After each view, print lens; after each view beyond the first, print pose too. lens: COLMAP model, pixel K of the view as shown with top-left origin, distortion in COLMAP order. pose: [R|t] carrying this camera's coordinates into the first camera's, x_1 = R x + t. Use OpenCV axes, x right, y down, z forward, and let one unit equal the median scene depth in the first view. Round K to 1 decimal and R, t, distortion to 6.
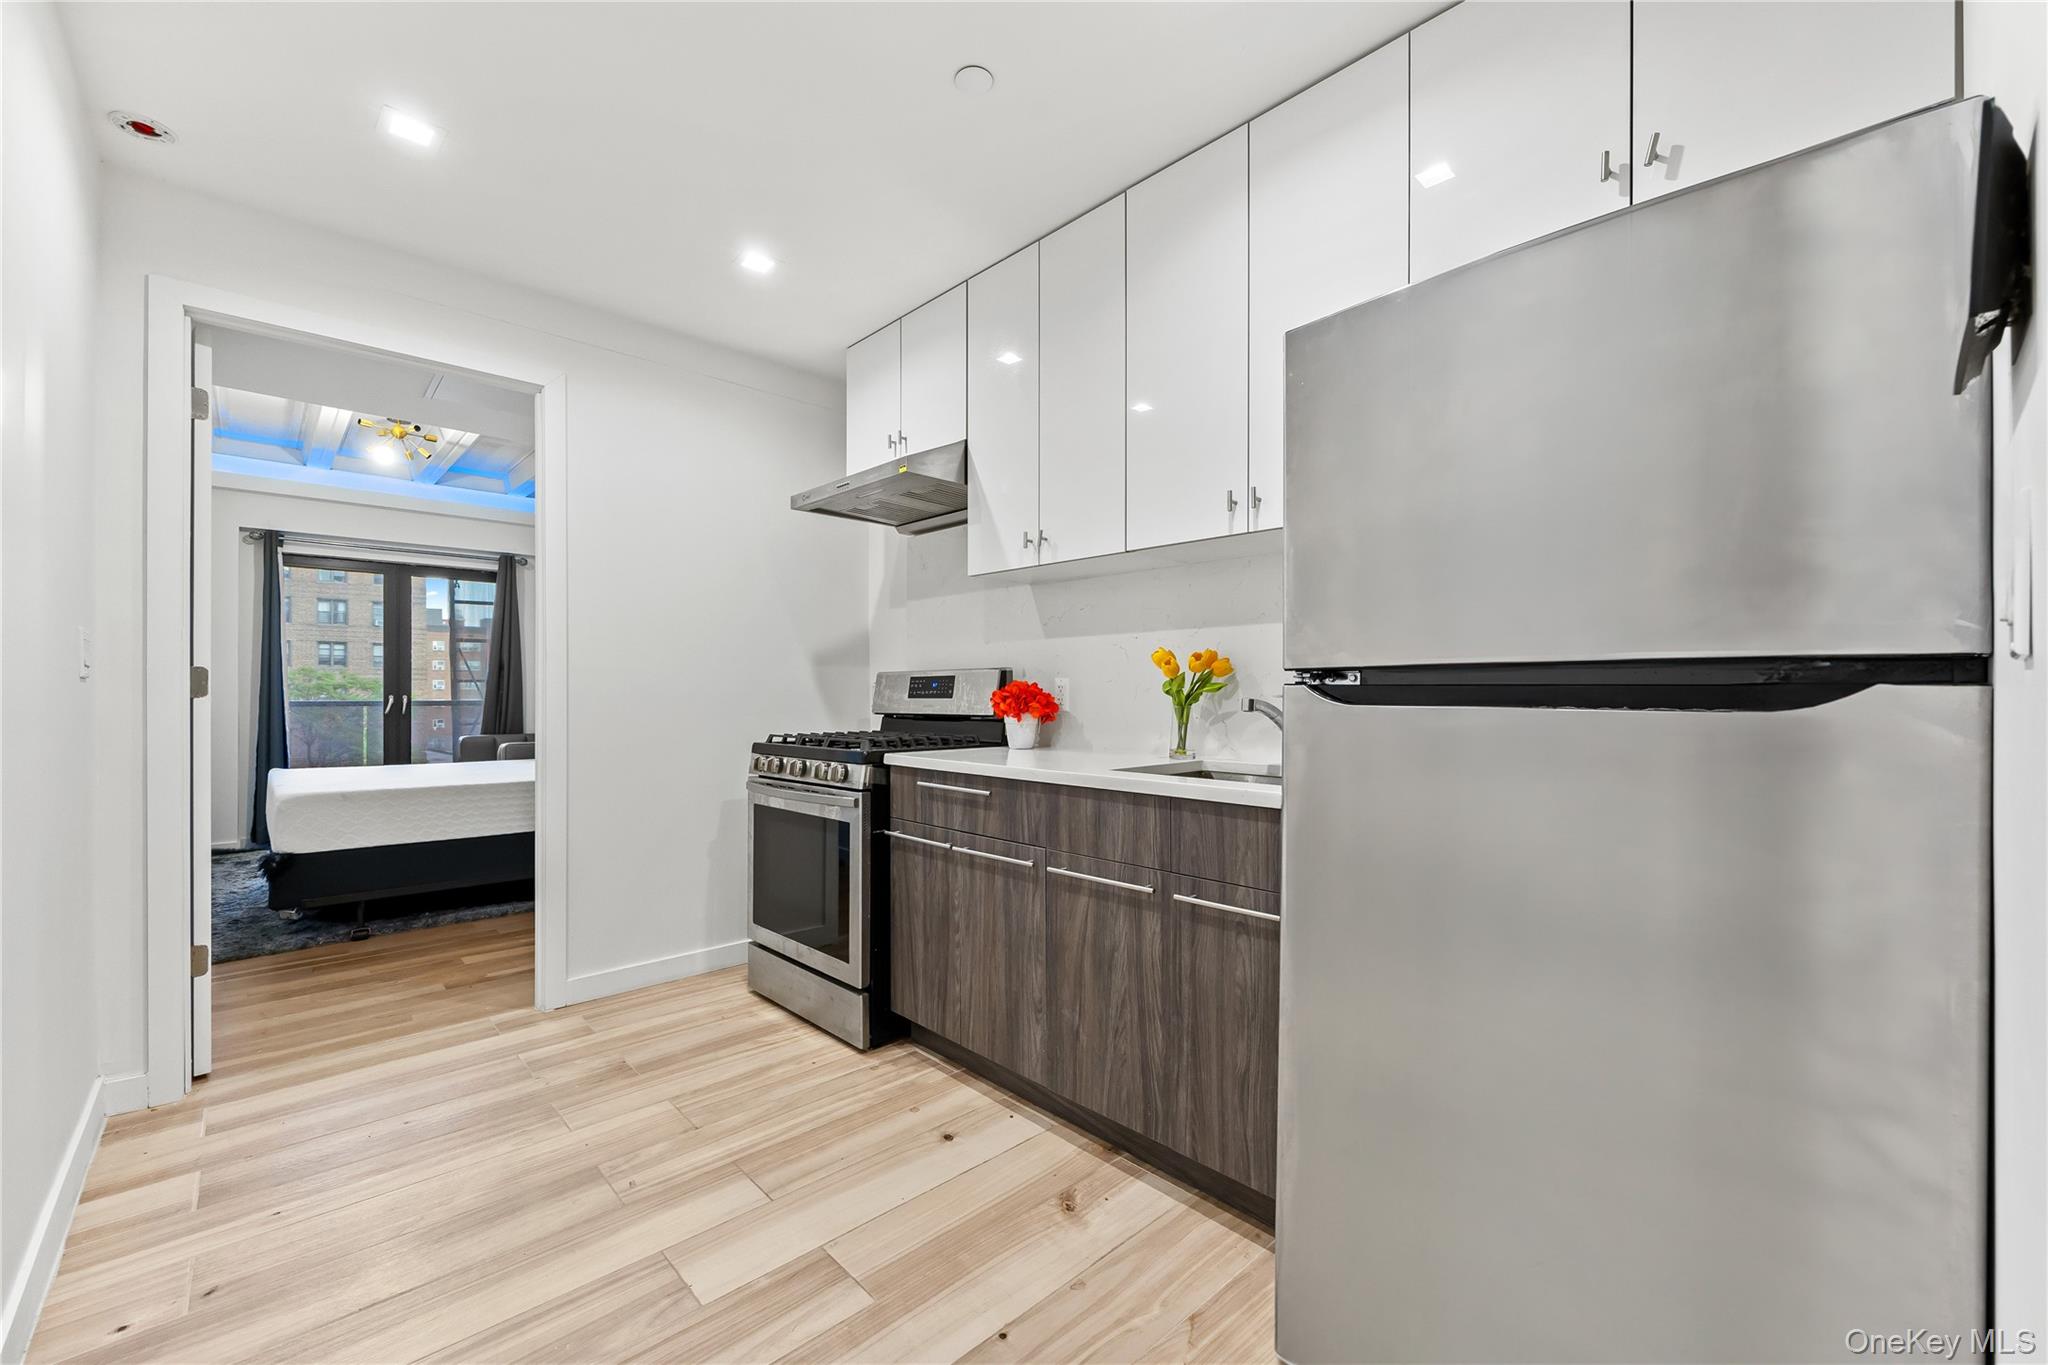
lens RADIAL K [[834.0, 0, 1022.9], [0, 834.0, 690.0], [0, 0, 1]] dist [-0.001398, -0.000163]
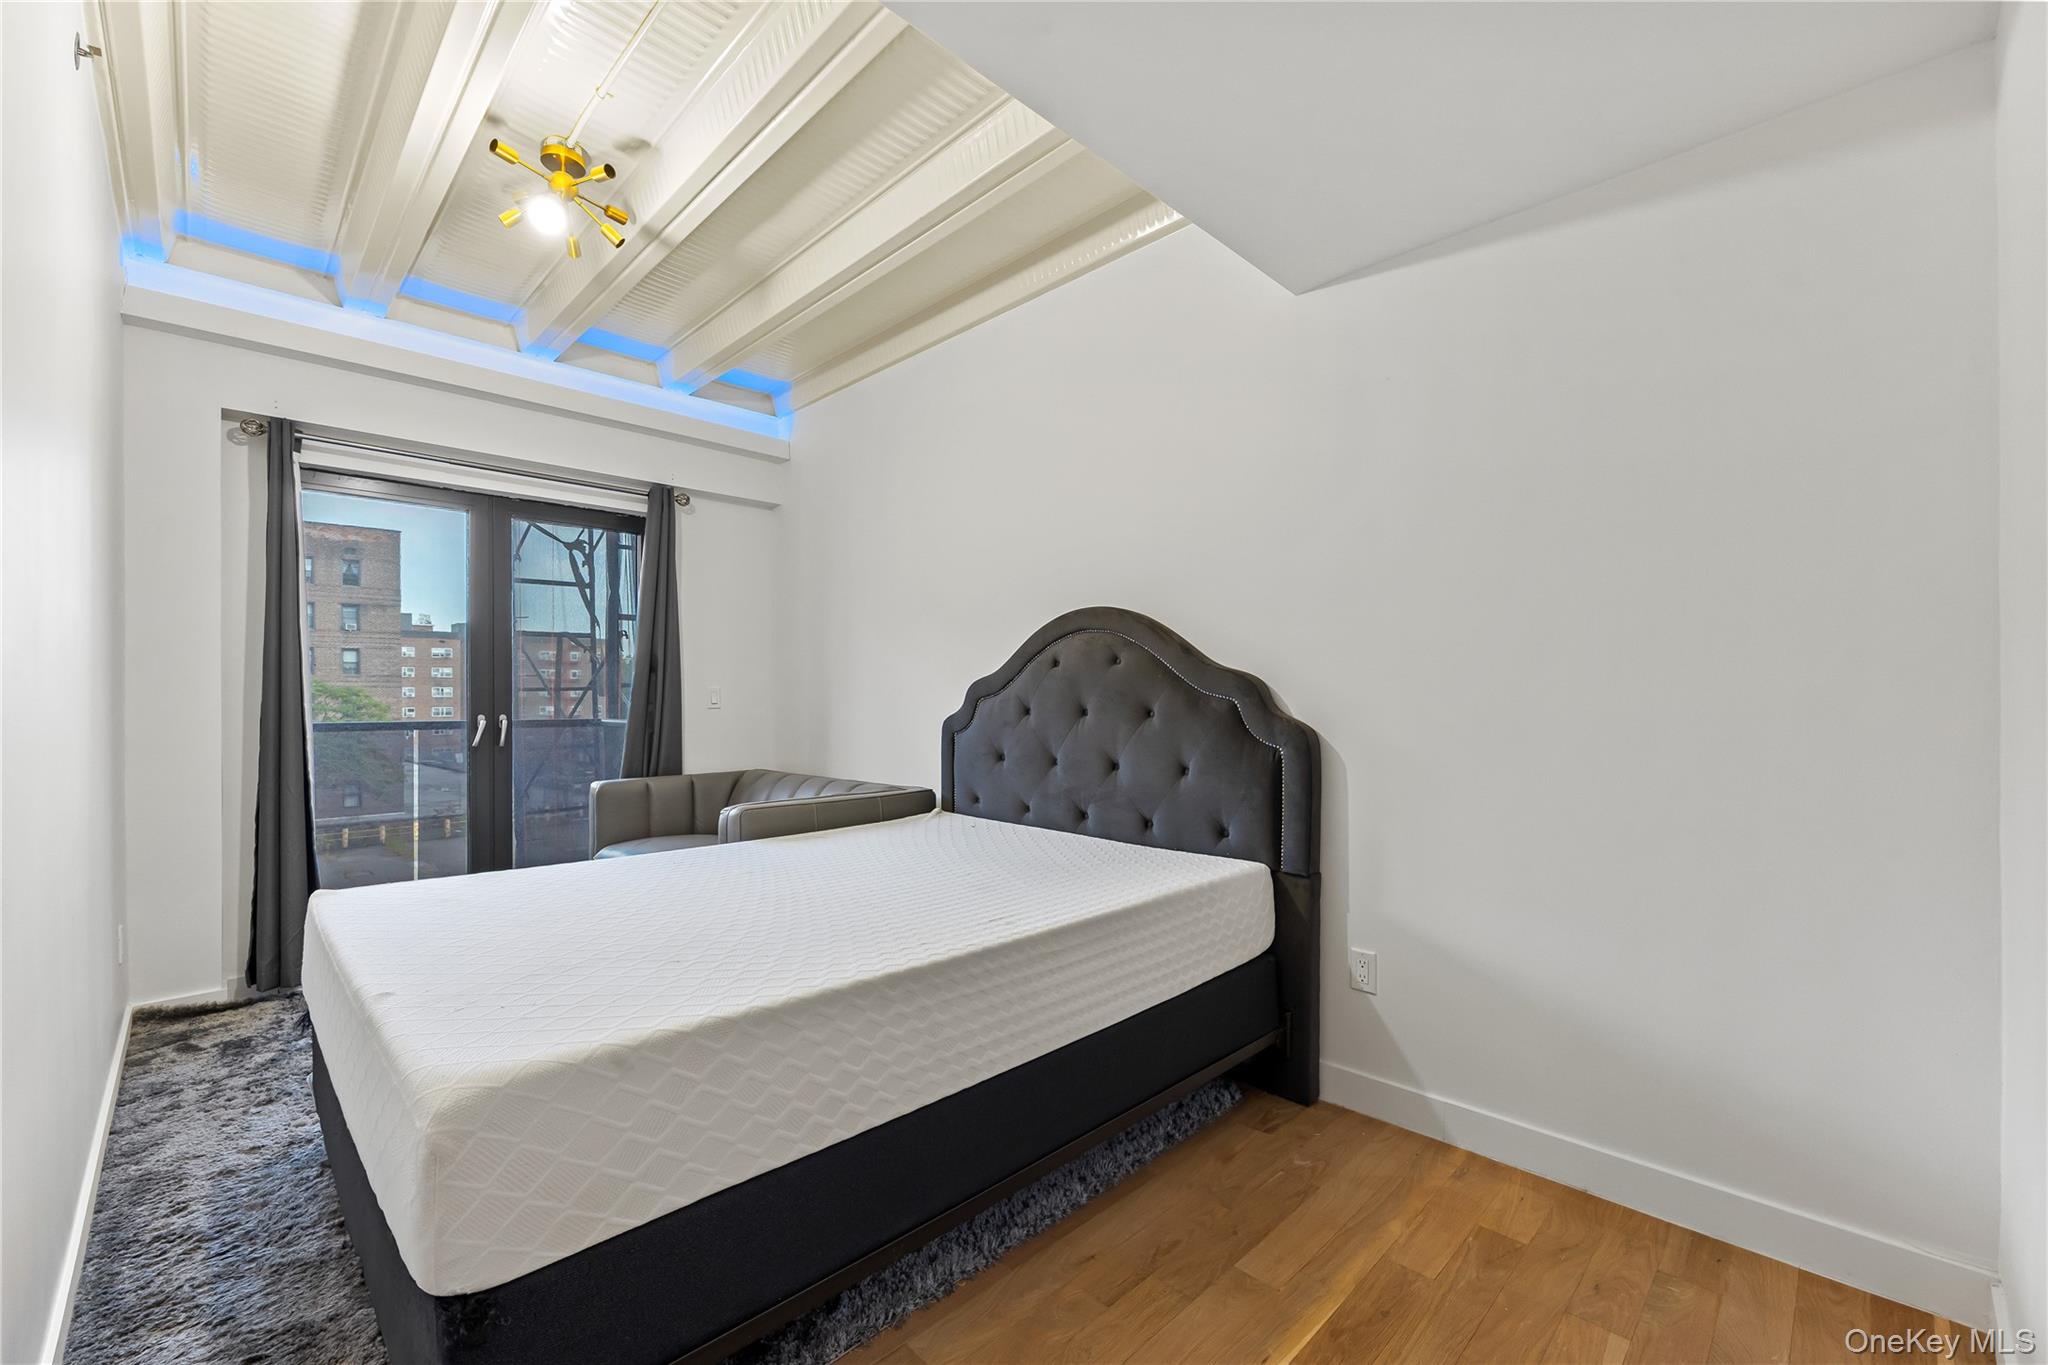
lens RADIAL K [[839.1, 0, 1030.2], [0, 839.1, 699.5], [0, 0, 1]] dist [-0.000032, -0.000040]
pose [[0.999520, -0.003118, 0.030812, -0.835941], [0.002992, 0.999987, 0.004114, -0.013696], [-0.030824, -0.004020, 0.999517, 0.844872]]
